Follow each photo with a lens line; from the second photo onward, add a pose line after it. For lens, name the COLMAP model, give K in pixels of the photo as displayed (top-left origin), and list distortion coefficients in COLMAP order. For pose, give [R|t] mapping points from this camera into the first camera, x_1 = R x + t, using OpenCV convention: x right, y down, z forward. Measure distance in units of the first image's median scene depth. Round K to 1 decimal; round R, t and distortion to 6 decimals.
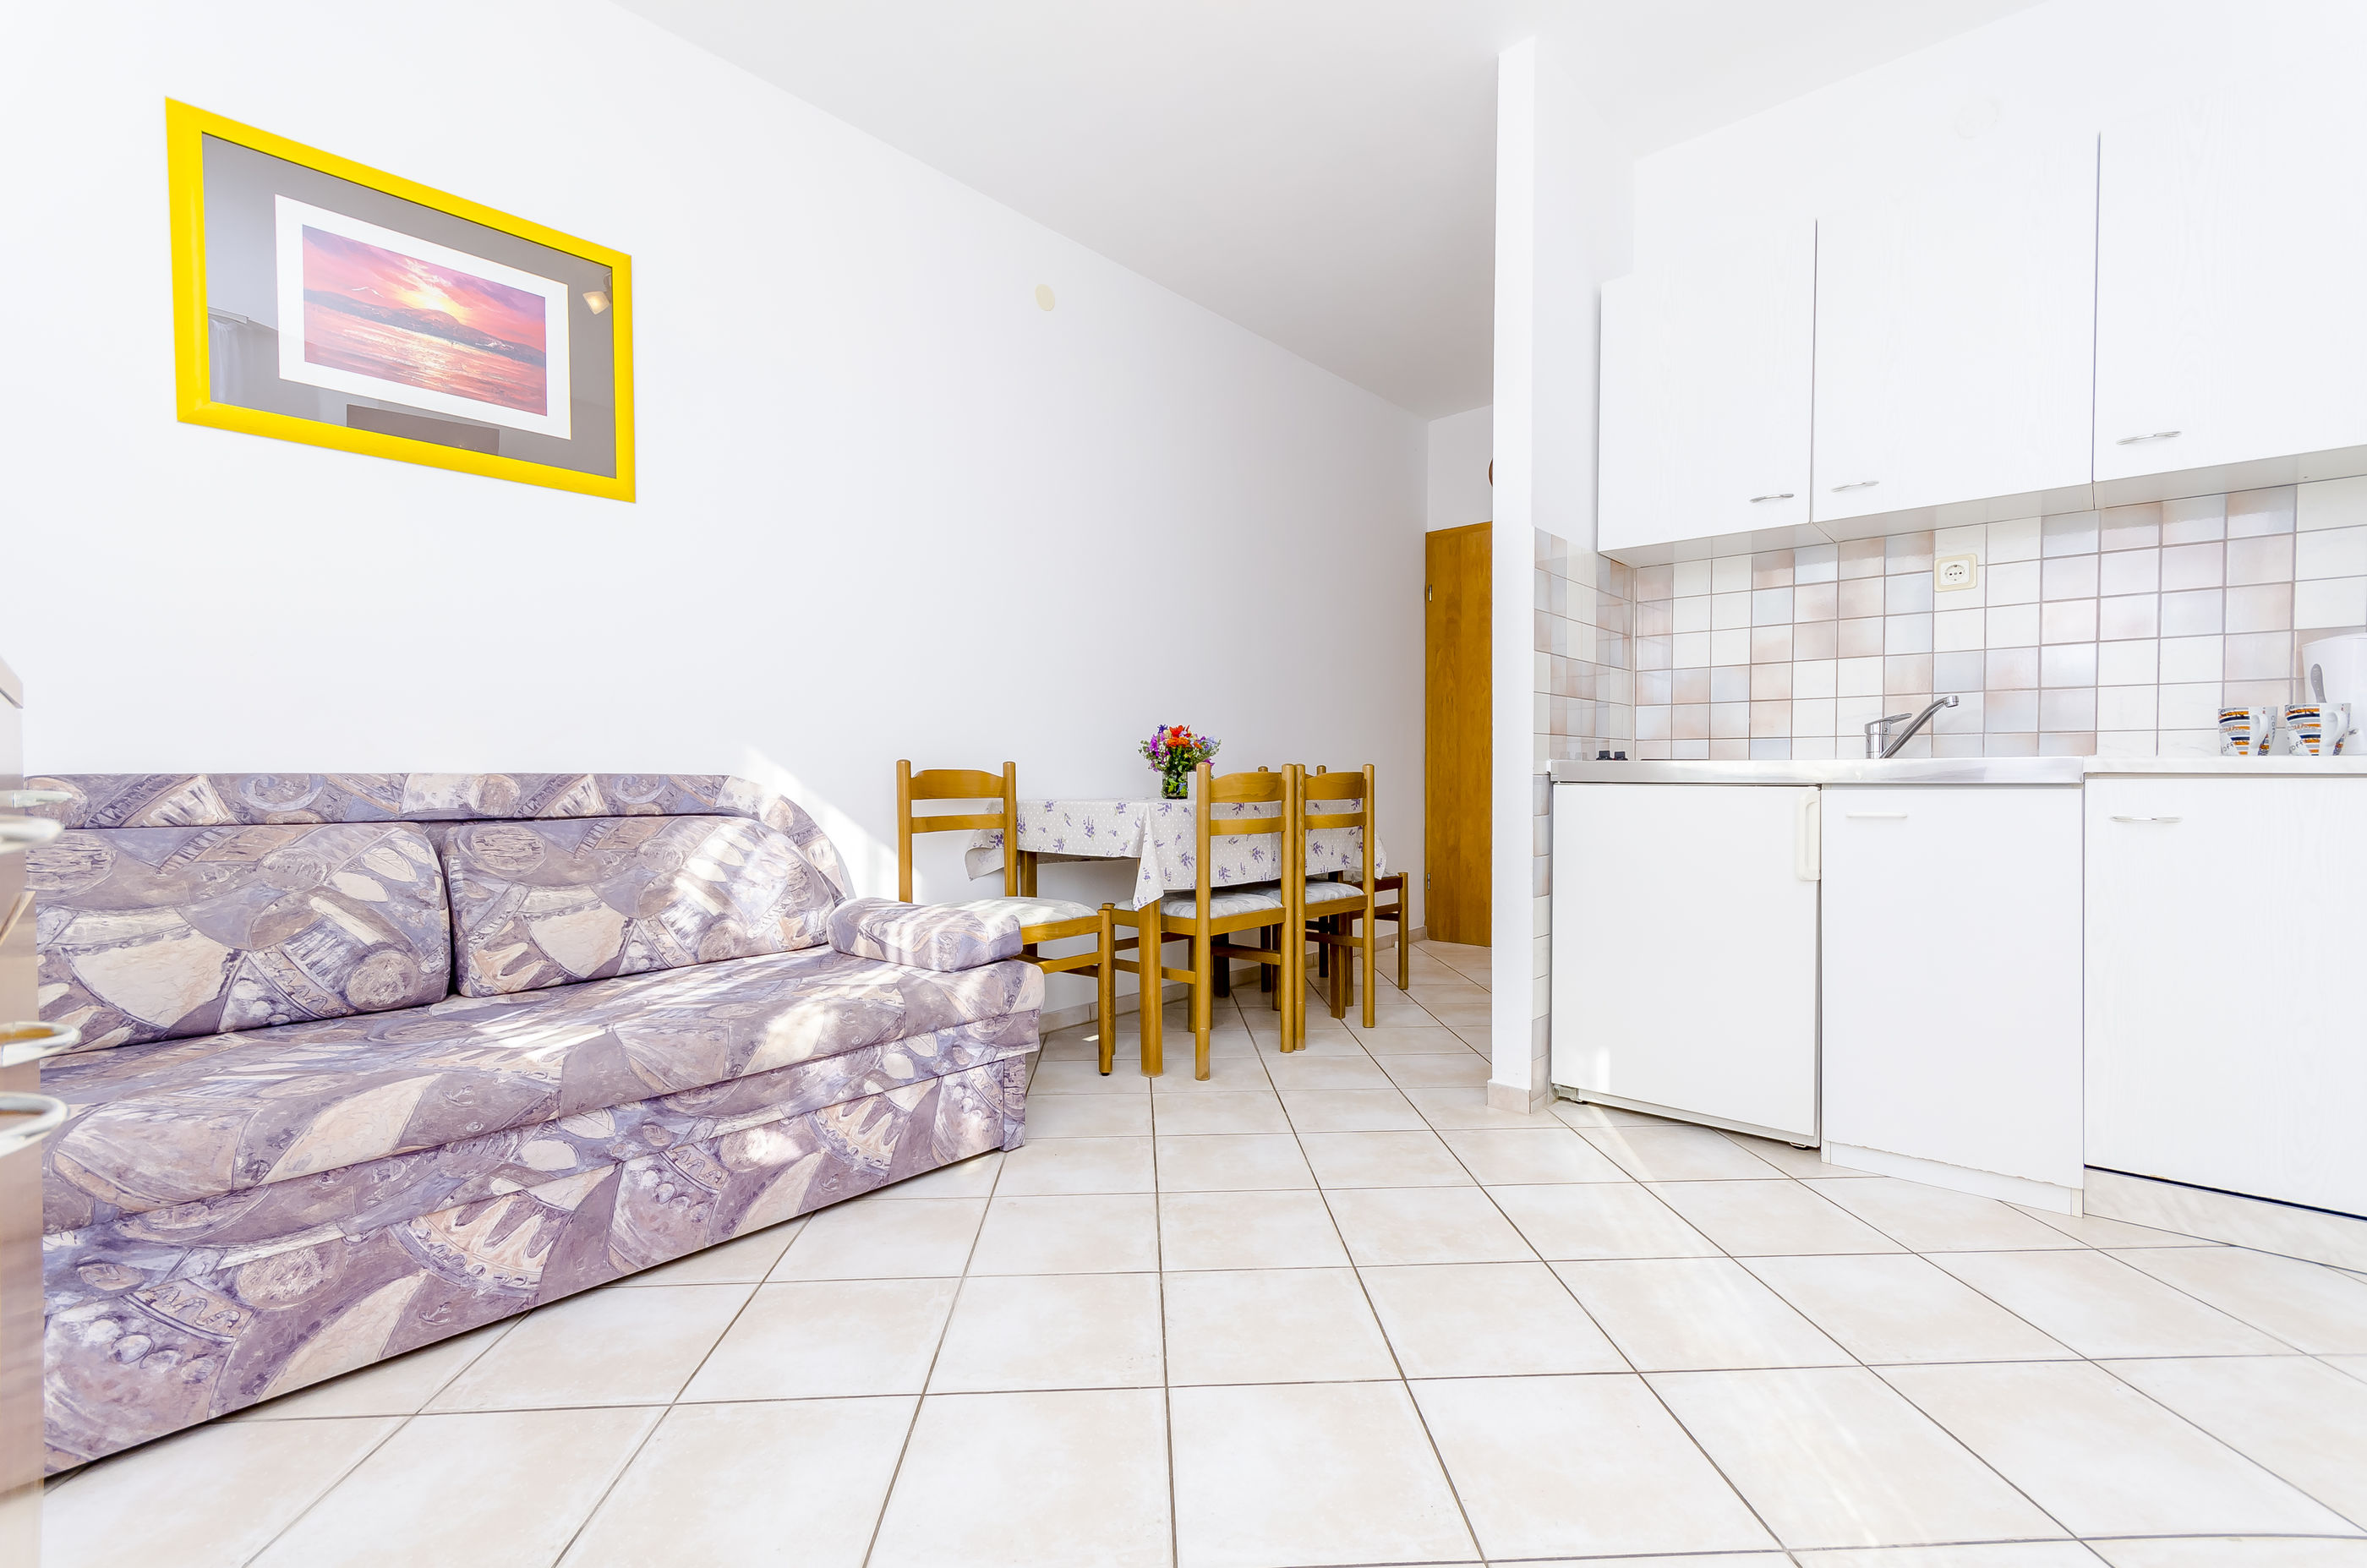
lens RADIAL K [[1032.5, 0, 1200.0], [0, 1032.5, 779.0], [0, 0, 1]] dist [0.003515, 0.000801]
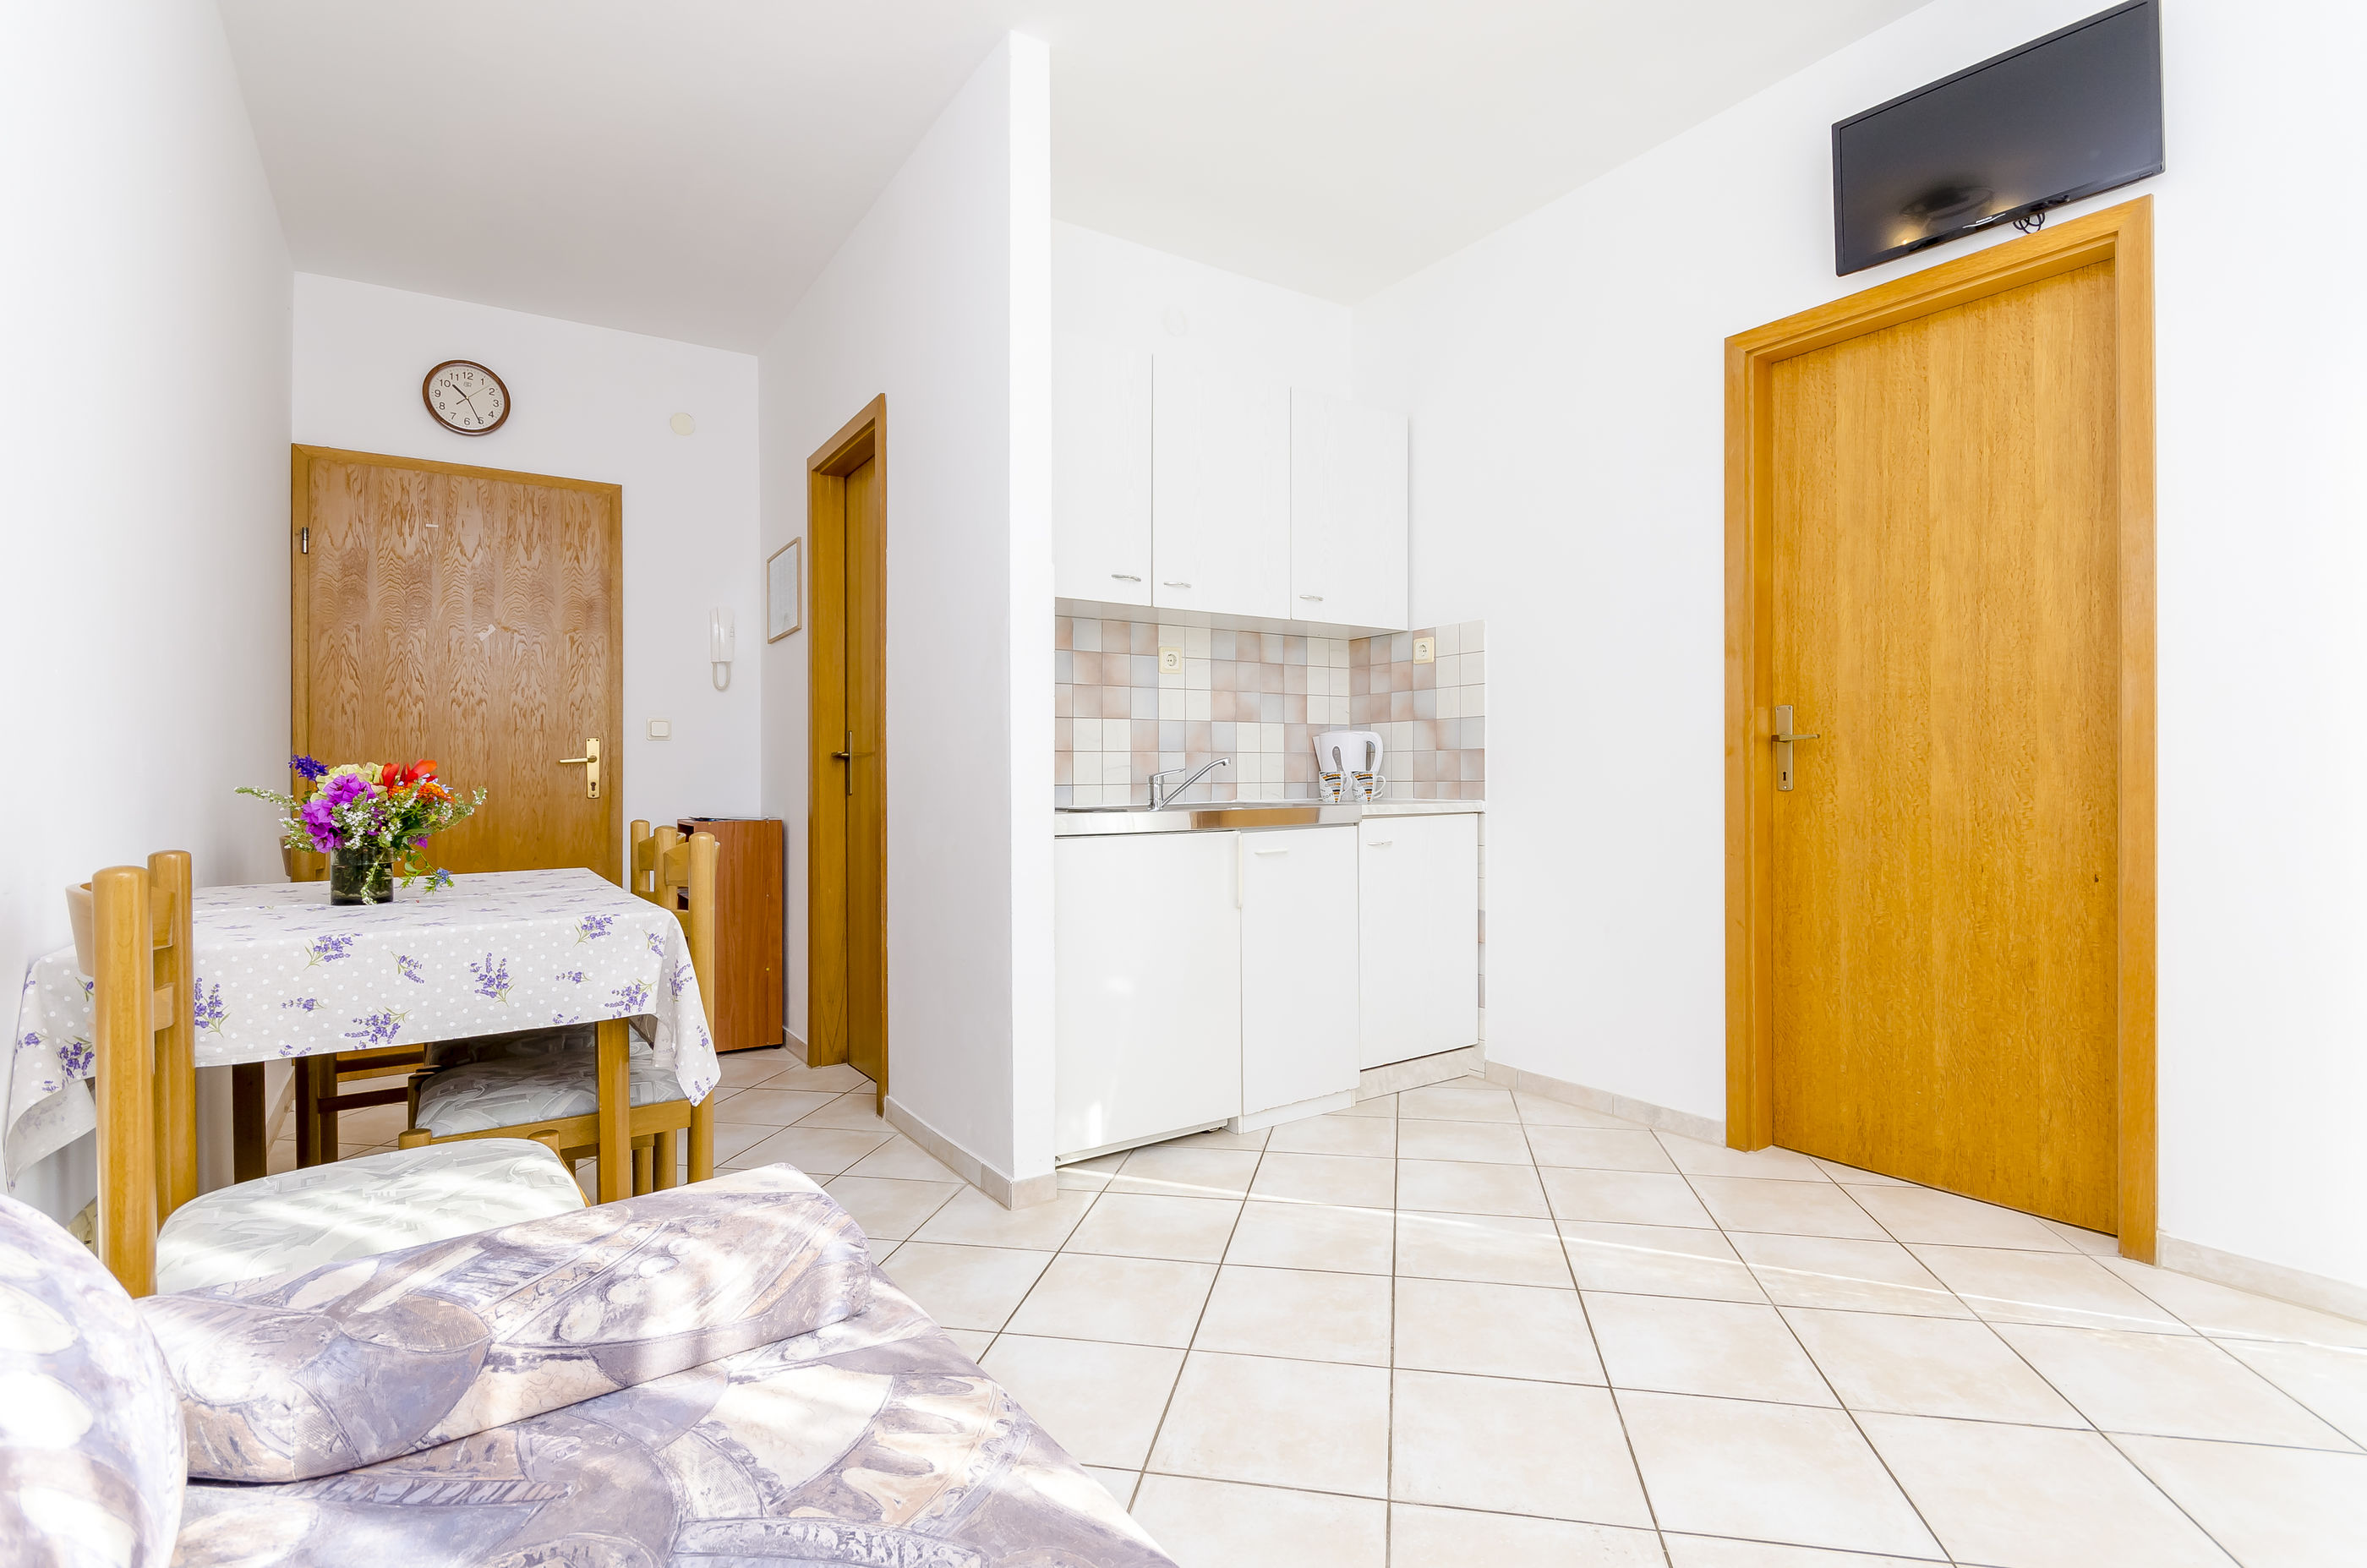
lens RADIAL K [[1088.2, 0, 1188.6], [0, 1088.2, 776.5], [0, 0, 1]] dist [0.001121, -0.000004]
pose [[0.257827, 0.000898, 0.966191, -0.705036], [0.013028, 0.999905, -0.004406, -0.055075], [-0.966103, 0.013723, 0.257791, 0.746969]]
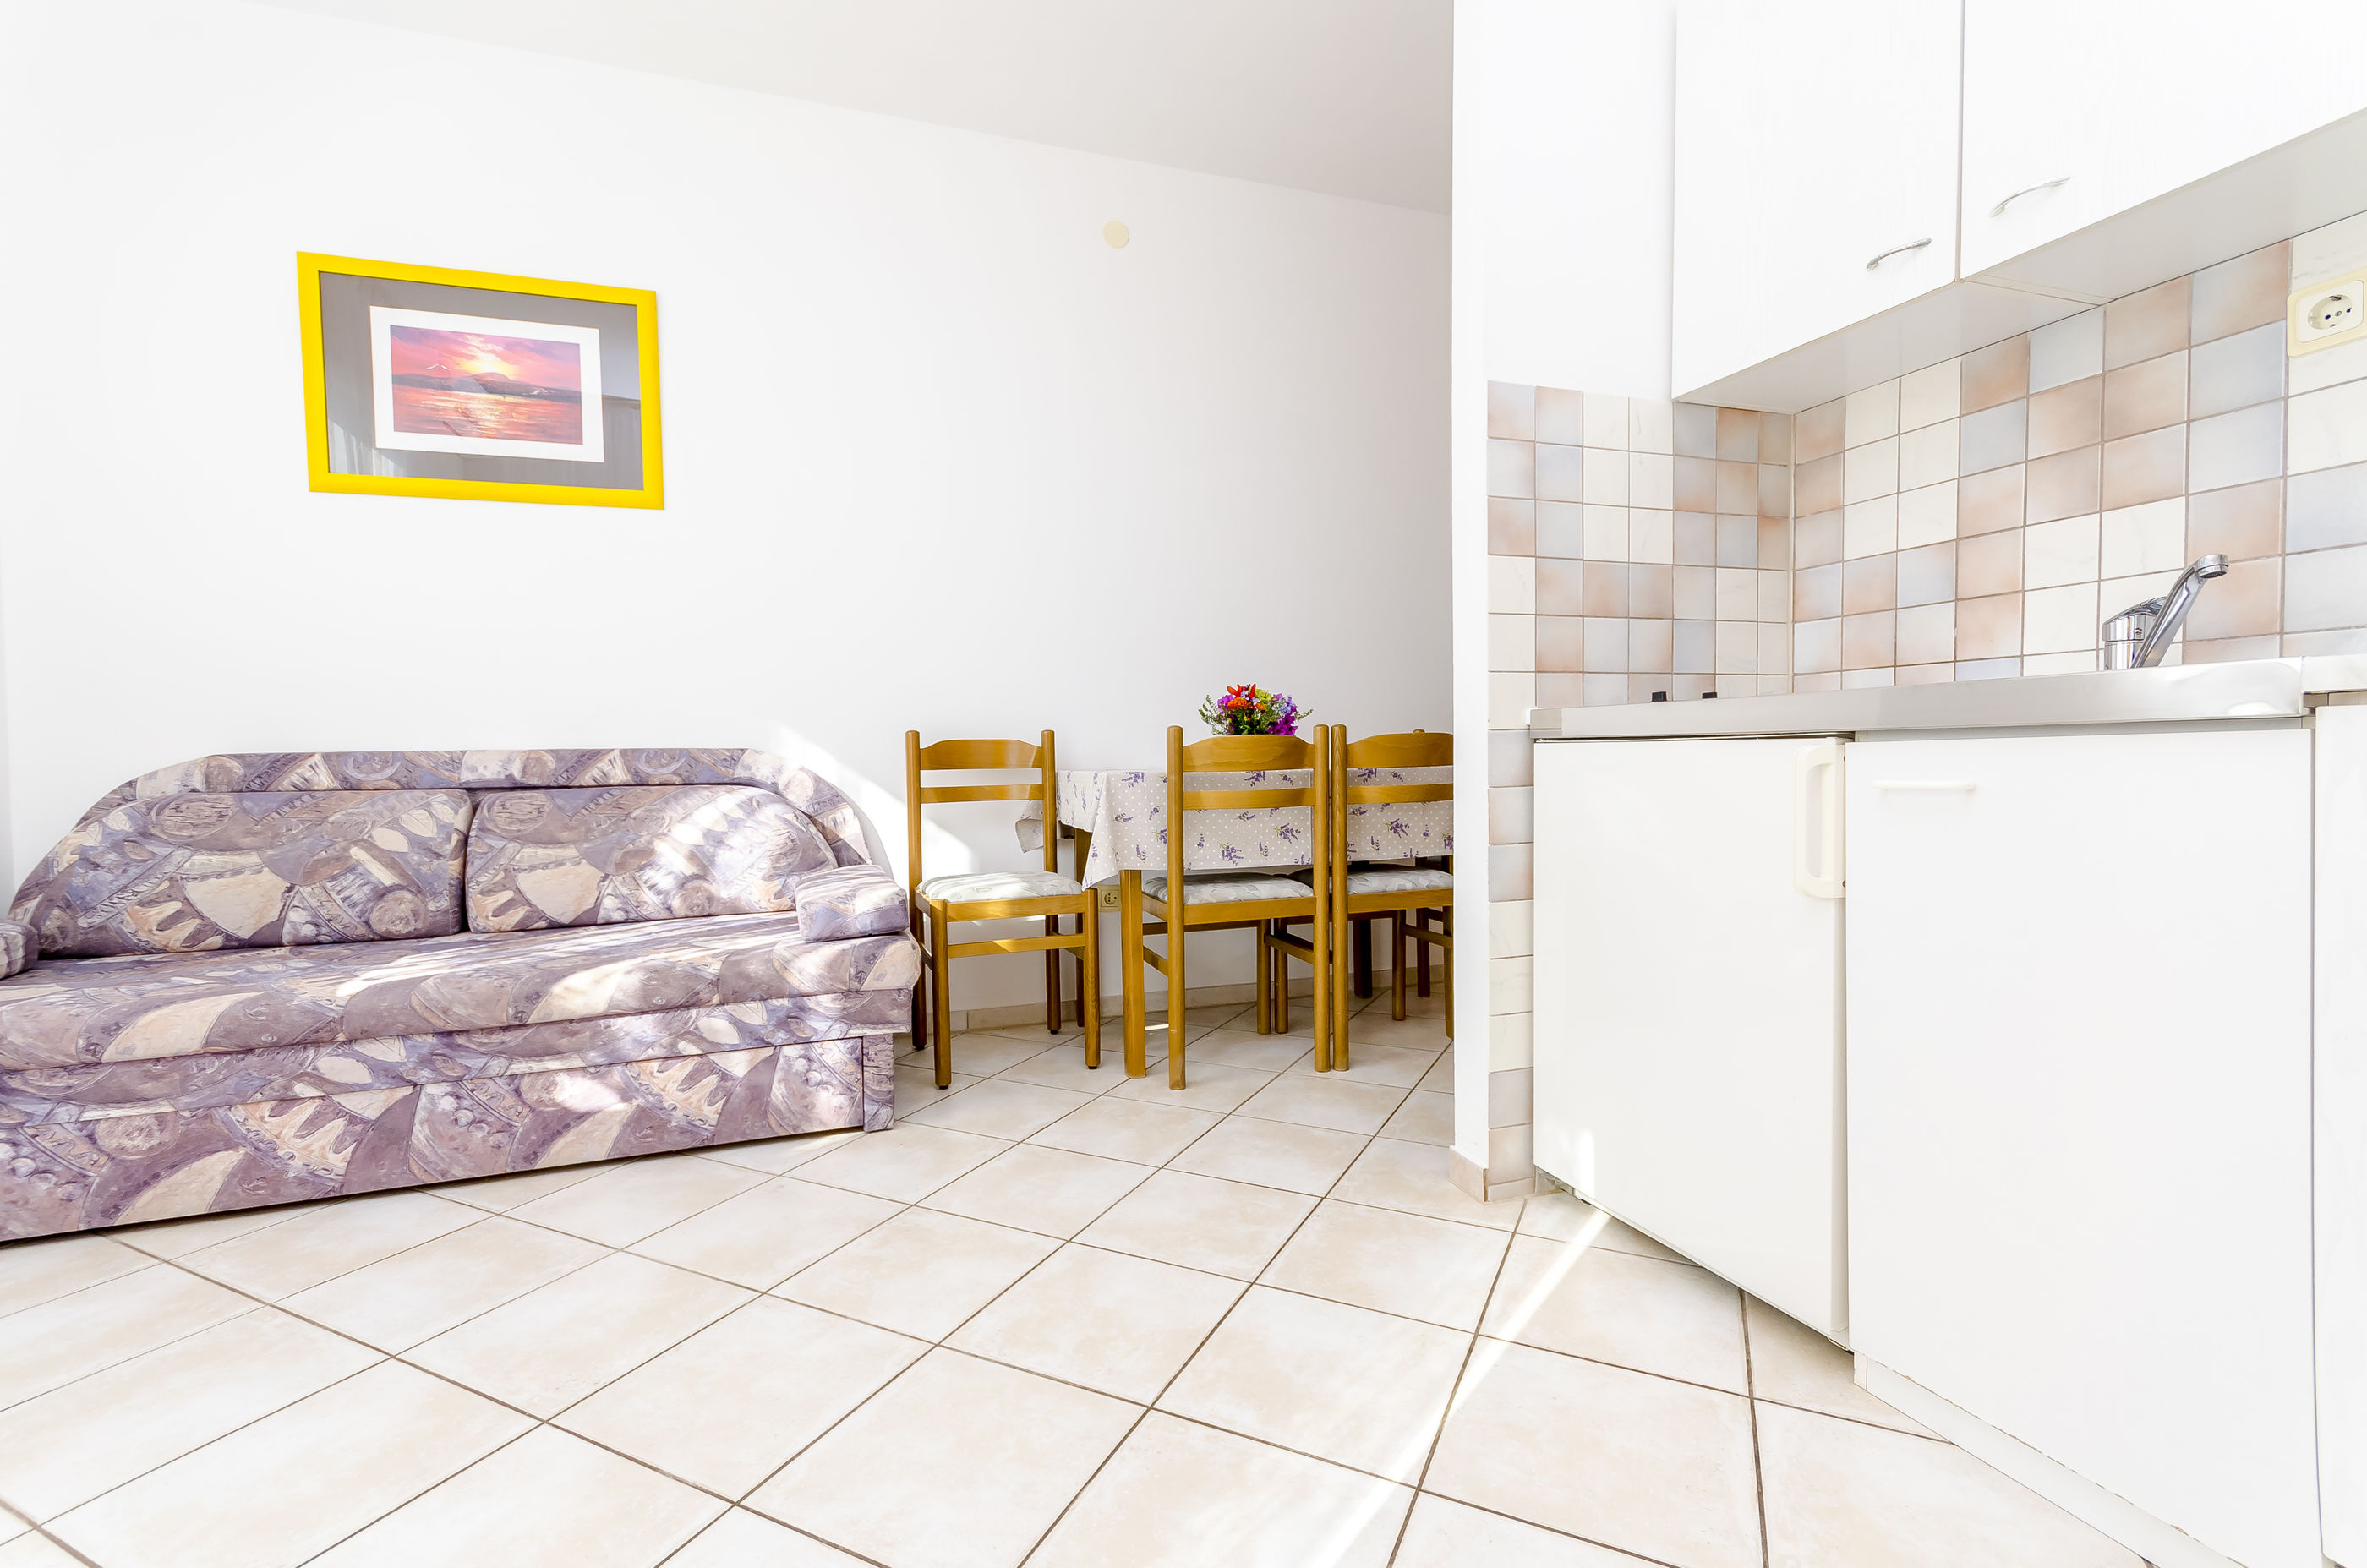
lens RADIAL K [[1032.5, 0, 1186.9], [0, 1032.5, 771.3], [0, 0, 1]] dist [0.003515, 0.000801]
pose [[0.871226, -0.004823, -0.490858, 0.581930], [0.013819, 0.999796, 0.014704, 0.013136], [0.490687, -0.019594, 0.871116, 0.328479]]
